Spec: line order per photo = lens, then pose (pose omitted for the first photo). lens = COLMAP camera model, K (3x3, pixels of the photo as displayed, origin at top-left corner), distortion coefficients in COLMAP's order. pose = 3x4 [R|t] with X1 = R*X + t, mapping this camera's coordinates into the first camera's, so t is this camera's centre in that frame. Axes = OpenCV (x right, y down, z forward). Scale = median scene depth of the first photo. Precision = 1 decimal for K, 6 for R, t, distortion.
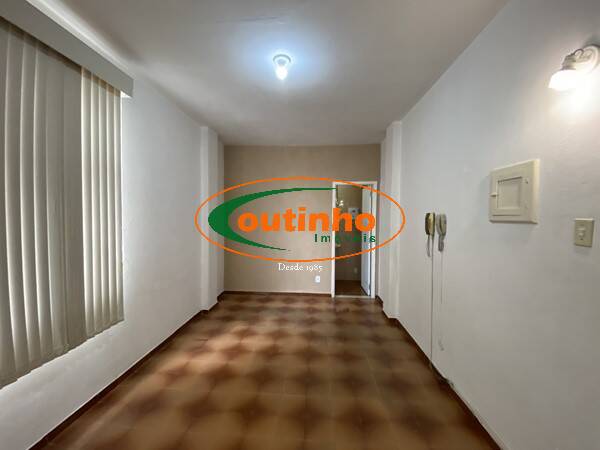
lens RADIAL K [[241.5, 0, 300.9], [0, 241.5, 223.2], [0, 0, 1]] dist [0.017041, -0.017395]
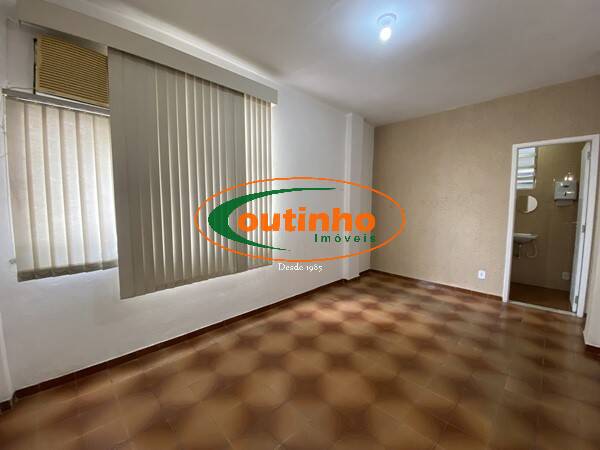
lens RADIAL K [[241.5, 0, 300.9], [0, 241.5, 223.2], [0, 0, 1]] dist [0.017041, -0.017395]
pose [[0.739755, 0.041813, -0.671576, 0.233408], [-0.015230, 0.998852, 0.045413, 0.057235], [0.672704, -0.023367, 0.739543, 0.039102]]
